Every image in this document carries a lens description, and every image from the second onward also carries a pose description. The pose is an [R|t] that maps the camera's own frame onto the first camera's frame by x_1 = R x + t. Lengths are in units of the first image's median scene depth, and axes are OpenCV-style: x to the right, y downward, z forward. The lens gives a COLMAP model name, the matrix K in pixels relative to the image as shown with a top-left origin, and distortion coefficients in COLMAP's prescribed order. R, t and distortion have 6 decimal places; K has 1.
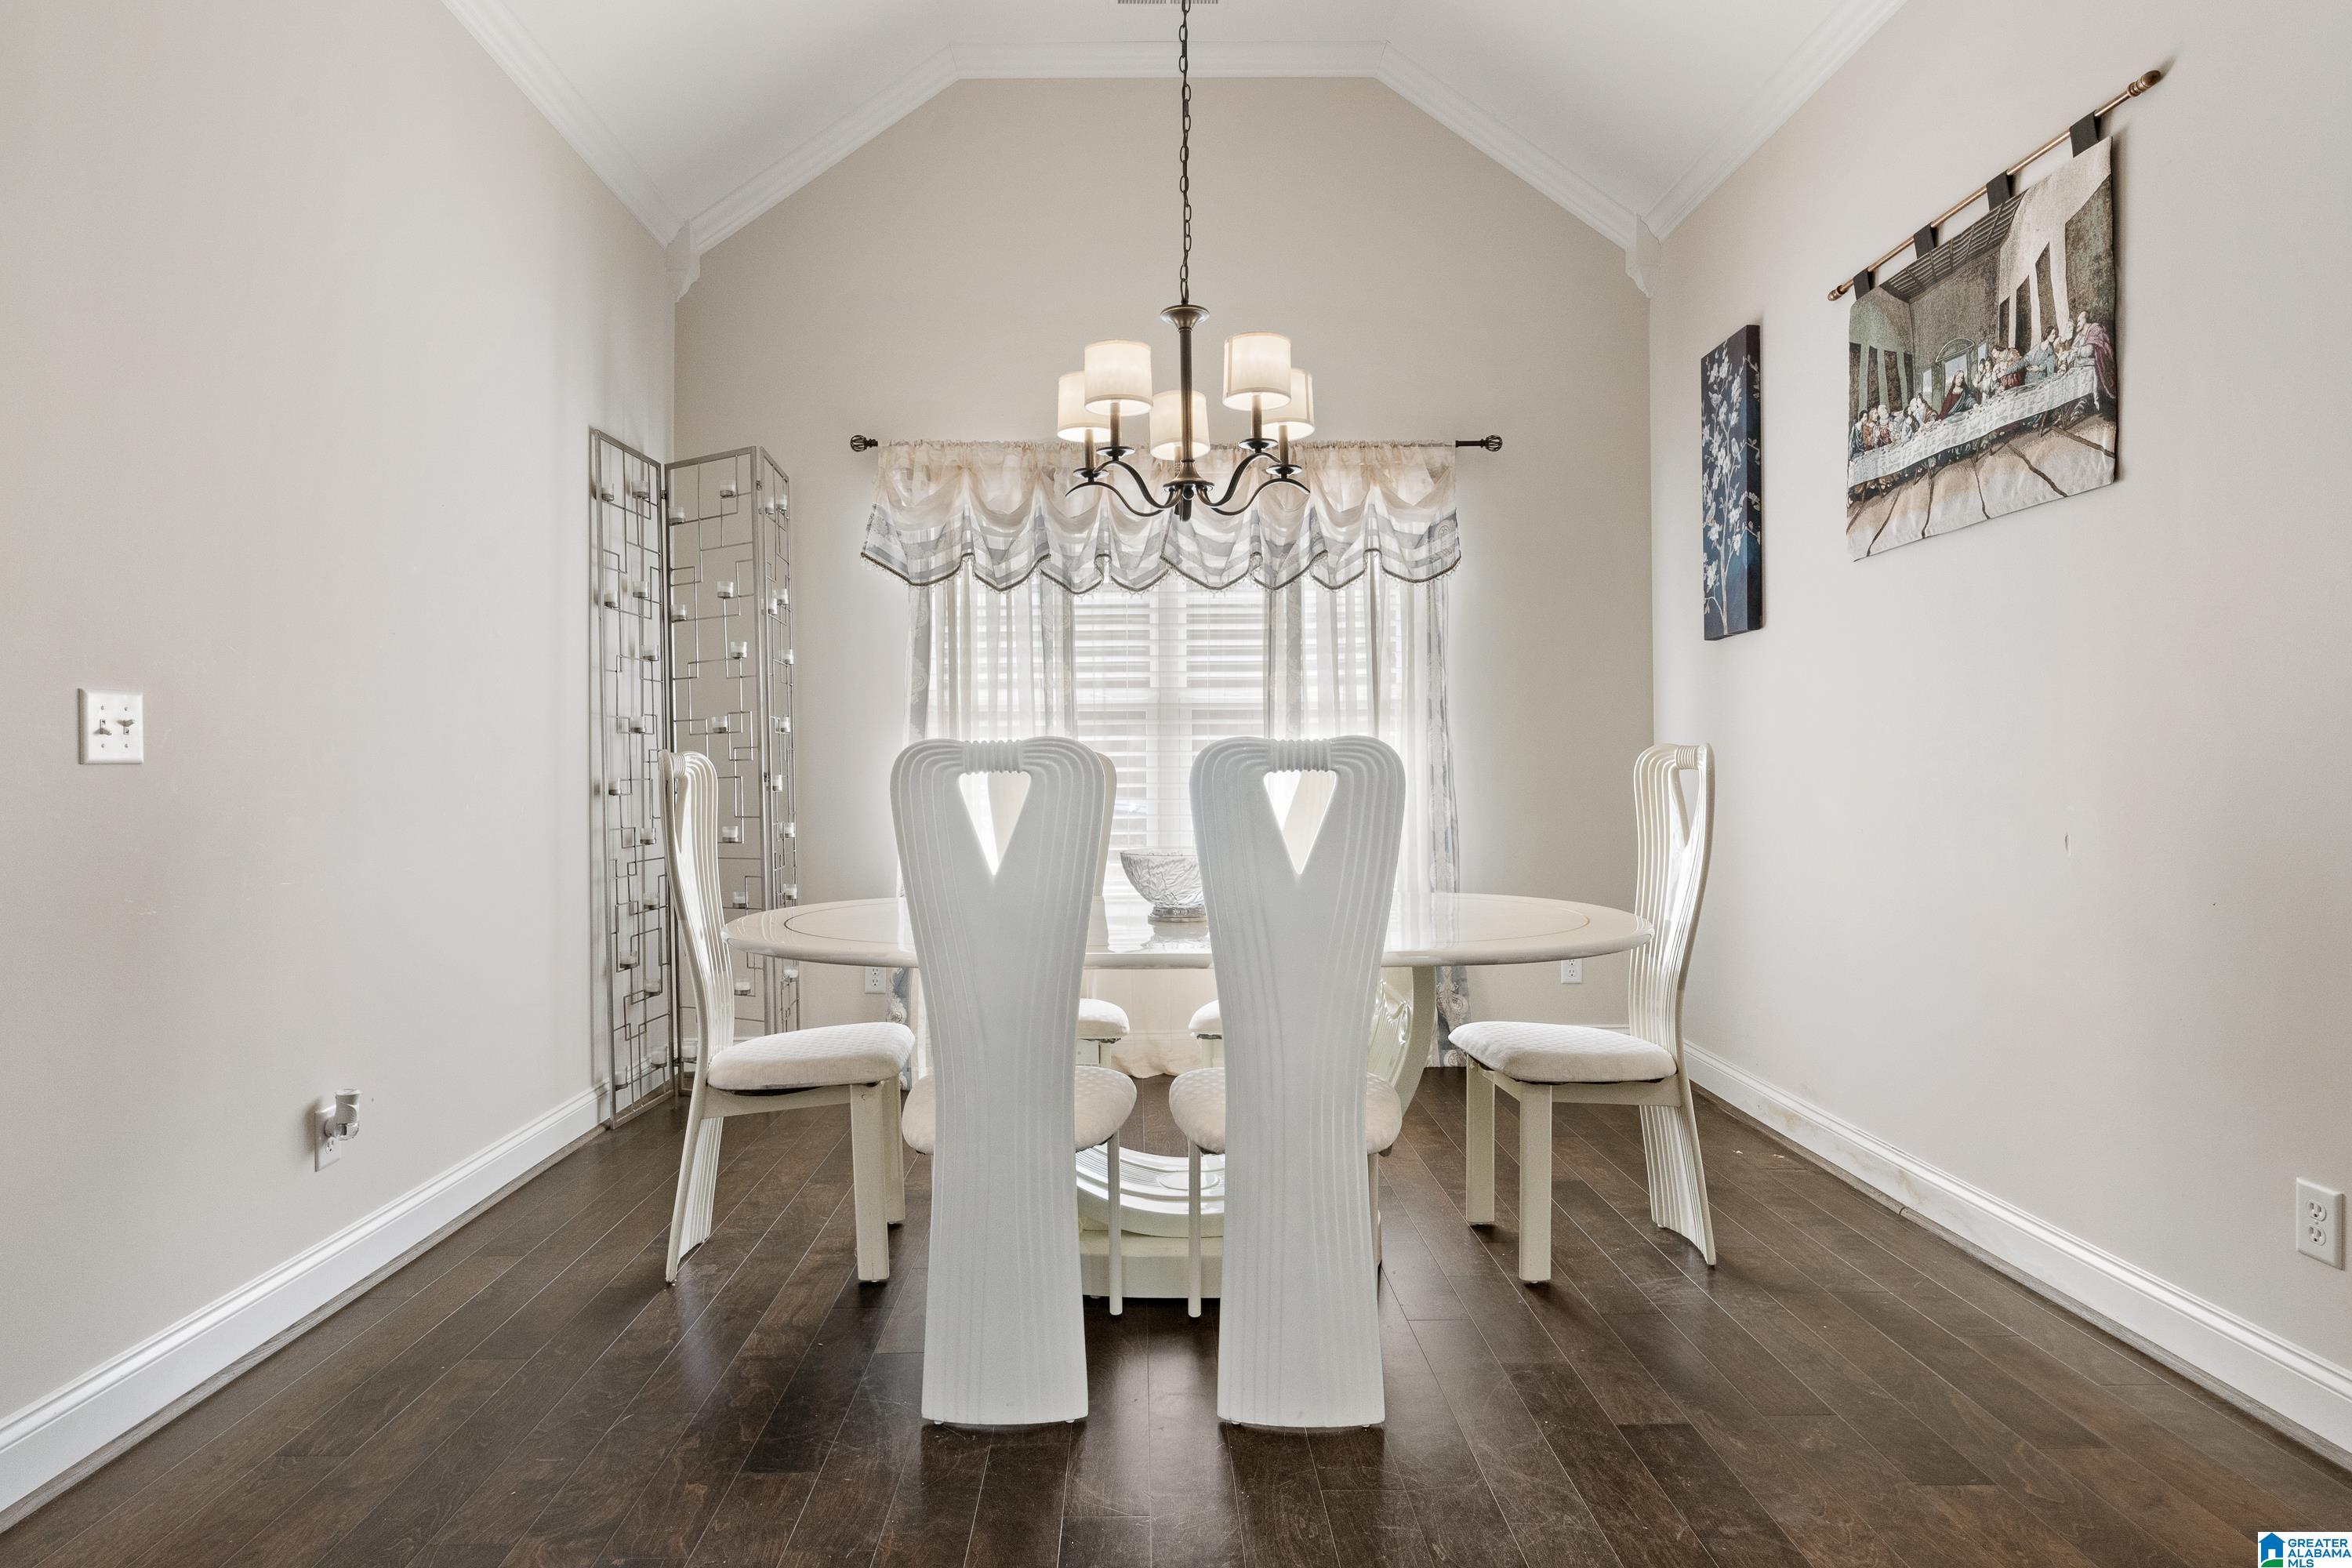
lens RADIAL K [[1267.3, 0, 1177.9], [0, 1267.3, 753.1], [0, 0, 1]] dist [-0.001419, 0.001839]
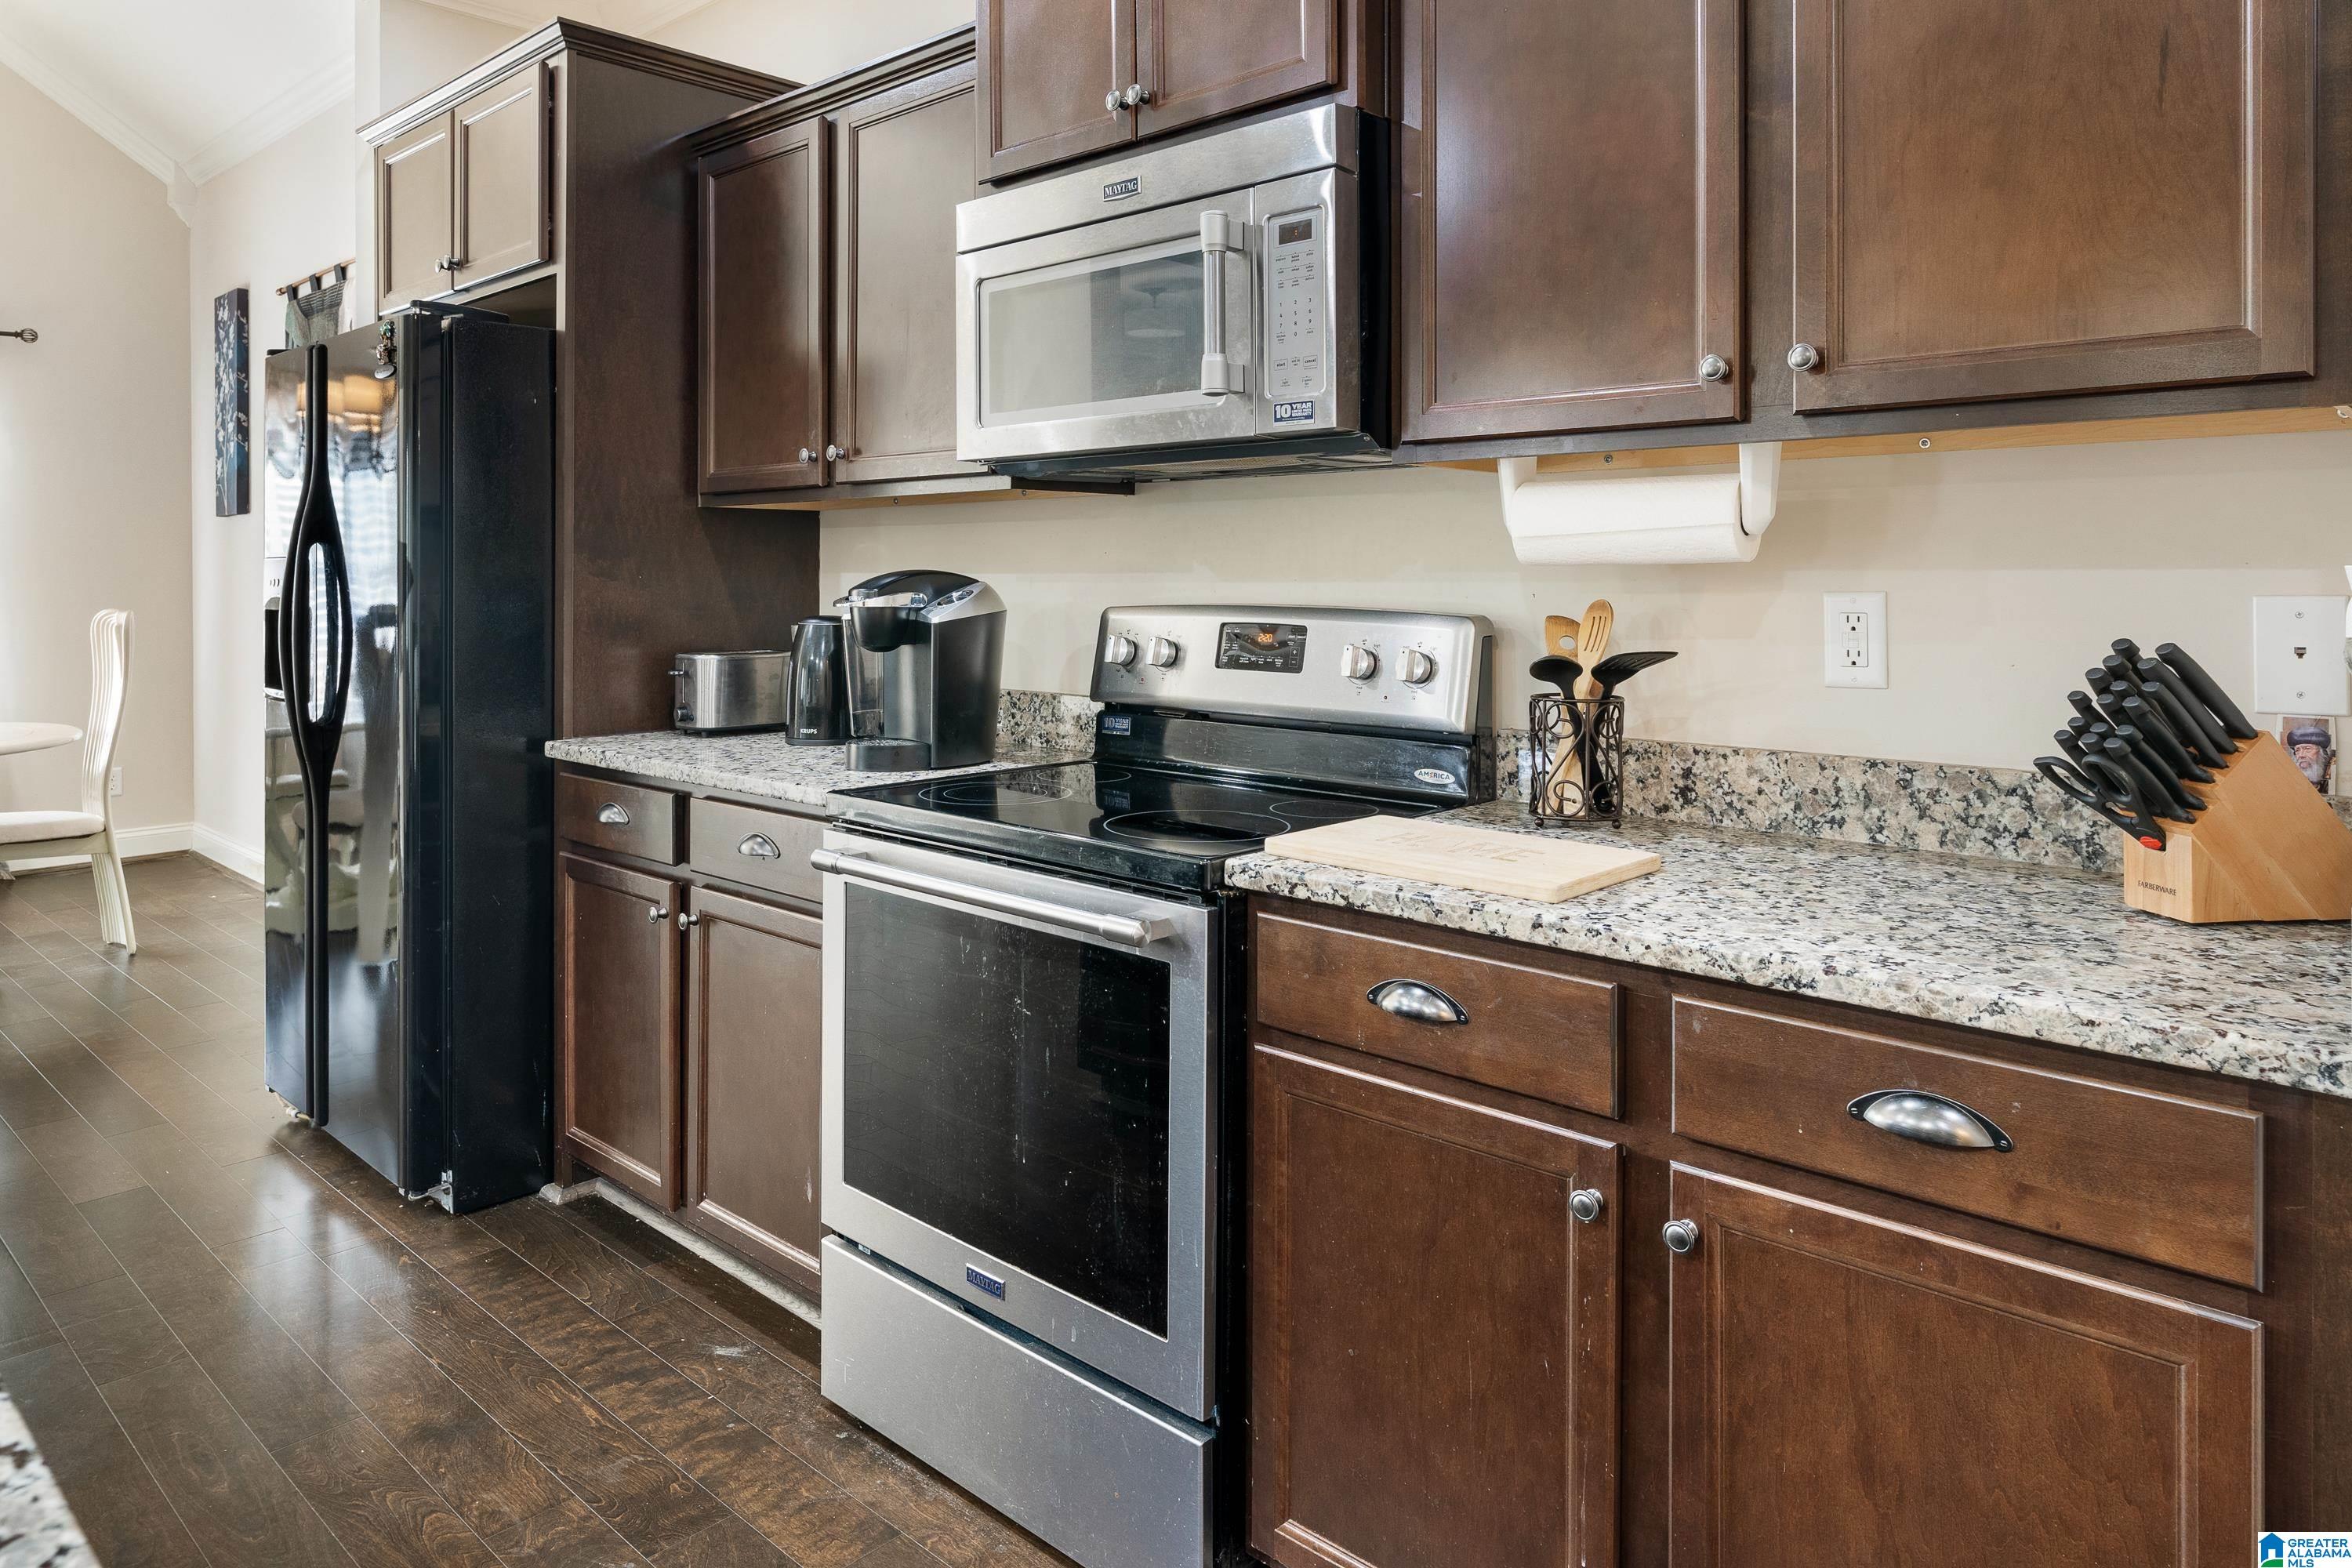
lens RADIAL K [[1489.0, 0, 1155.5], [0, 1489.0, 568.4], [0, 0, 1]] dist [-0.006309, 0.000252]
pose [[0.702133, -0.000480, 0.712046, 0.009322], [-0.003709, 0.999984, 0.004332, -0.048855], [-0.712036, -0.005682, 0.702120, -0.783685]]
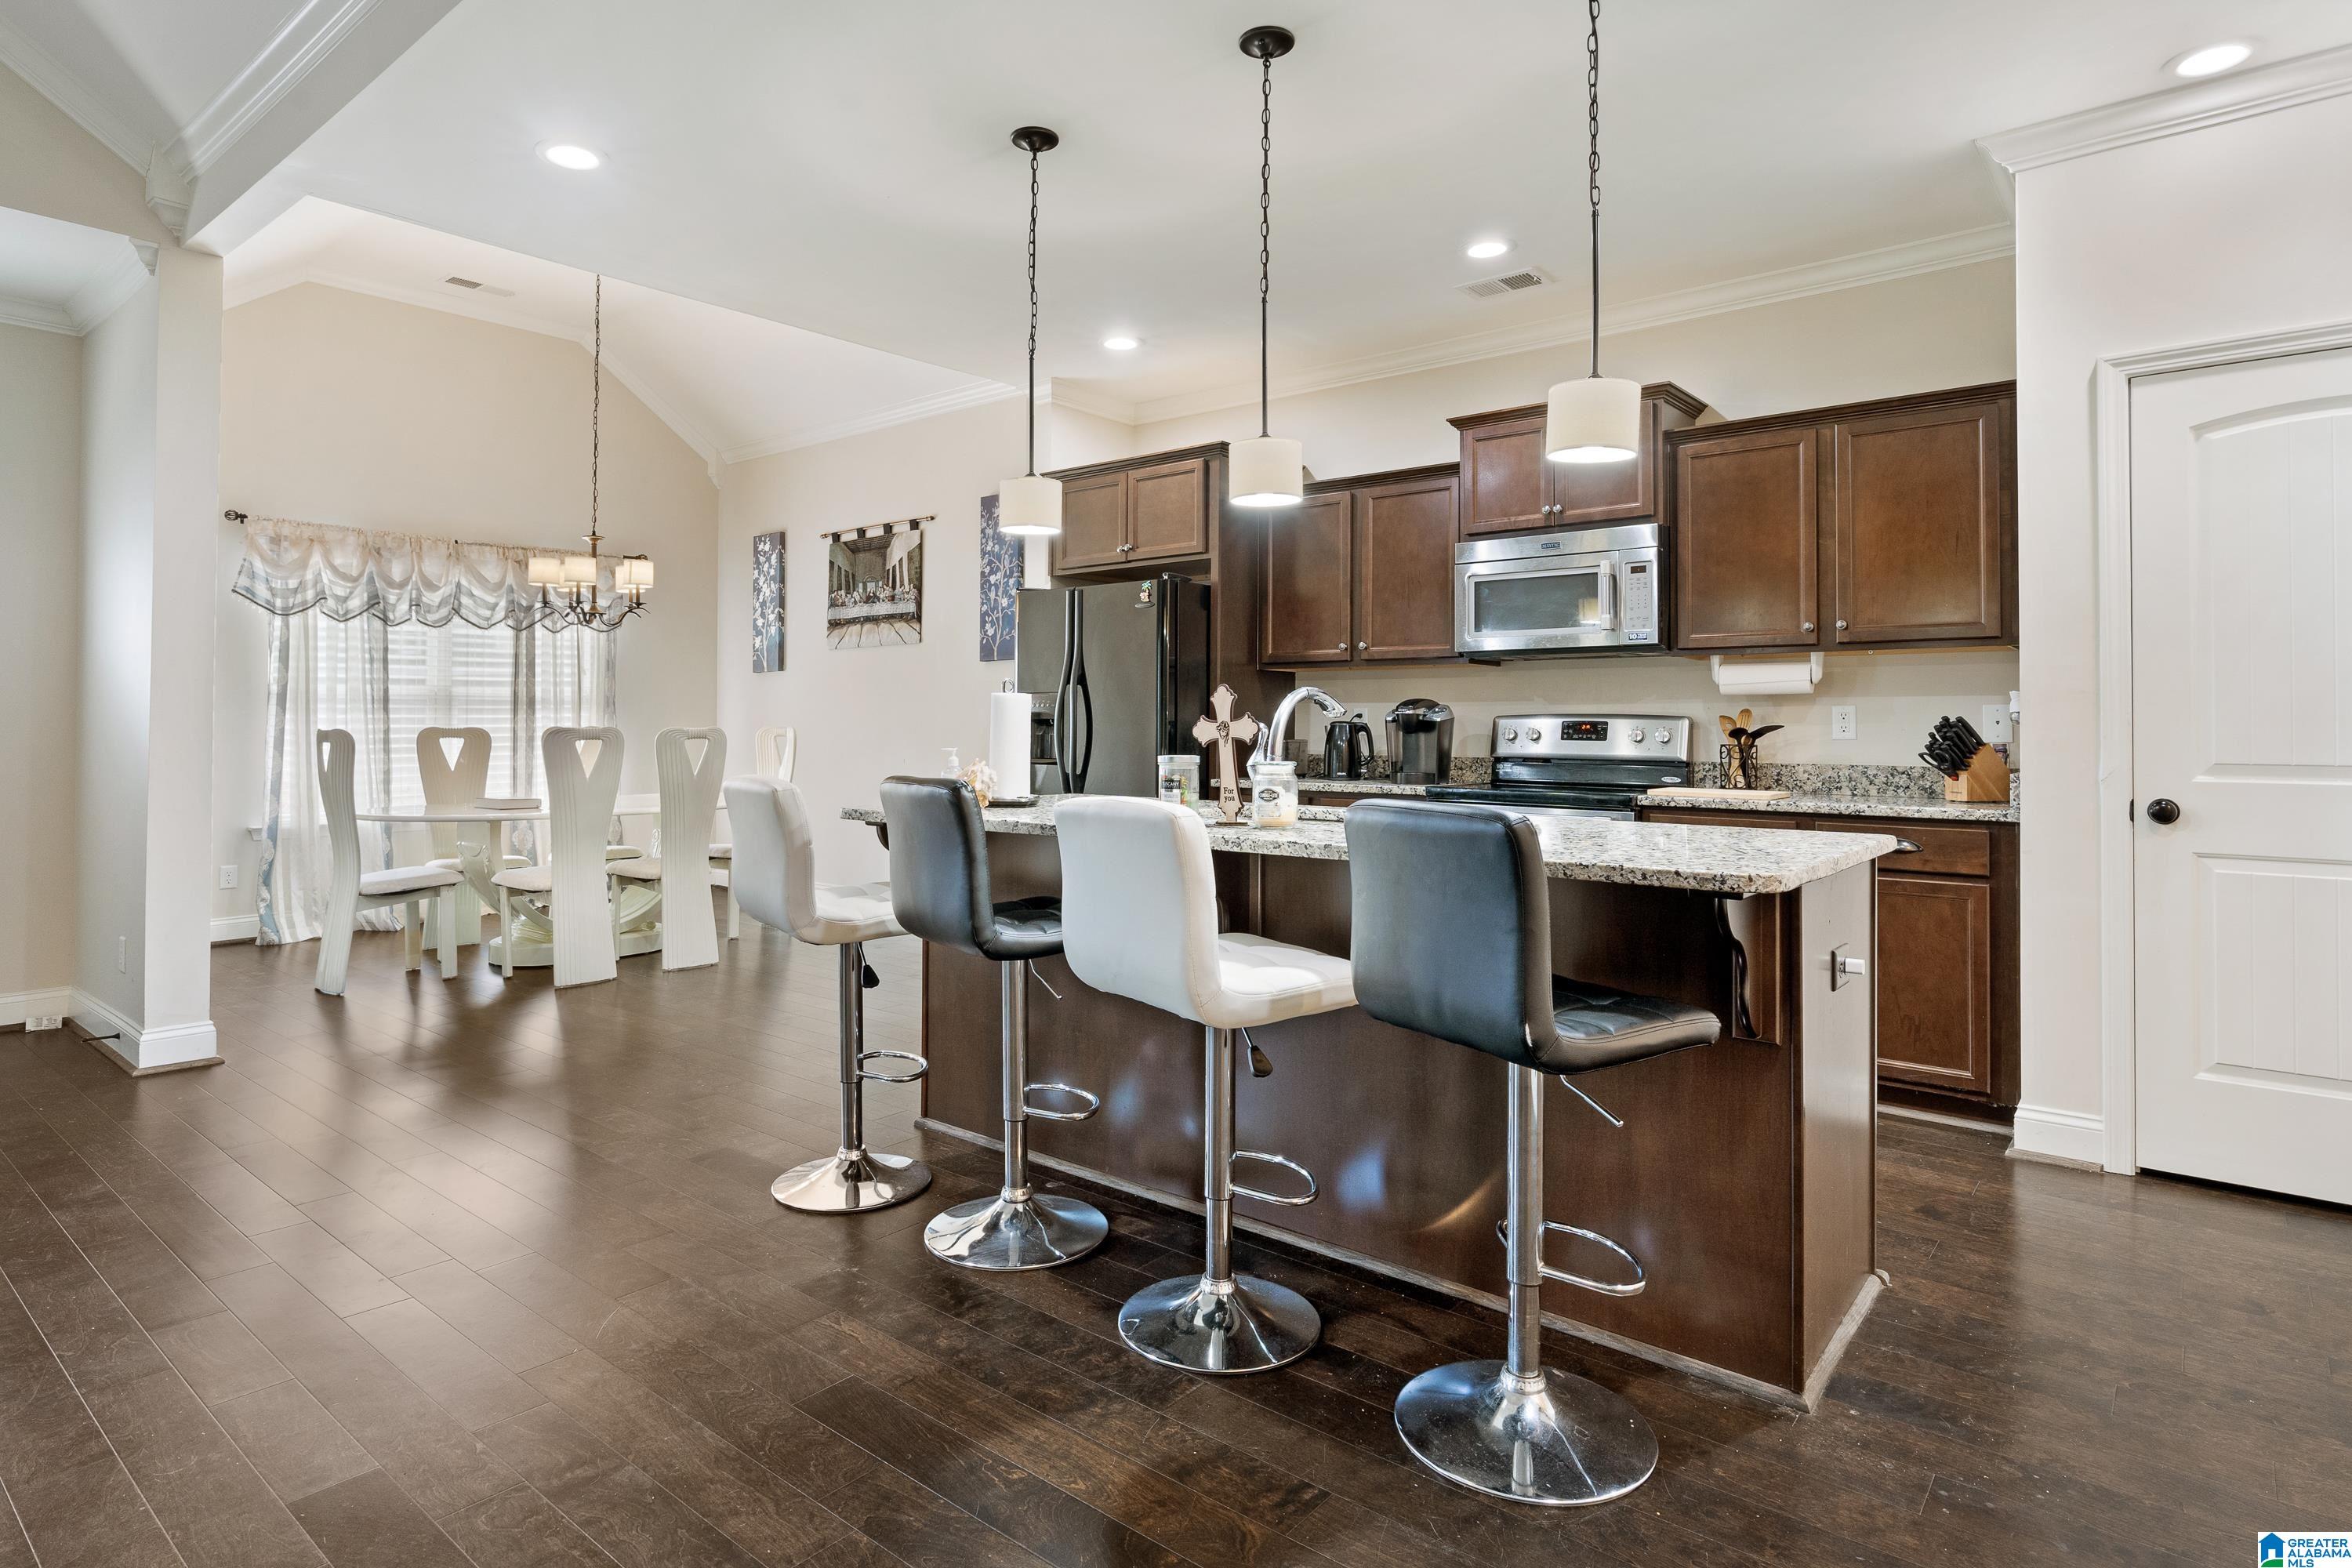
lens RADIAL K [[1243.7, 0, 1157.0], [0, 1243.7, 697.8], [0, 0, 1]] dist [-0.013629, -0.001480]
pose [[0.660294, 0.021533, 0.750698, -0.700773], [-0.012114, 0.999764, -0.018022, -0.020201], [-0.750909, 0.002806, 0.660400, -0.873406]]
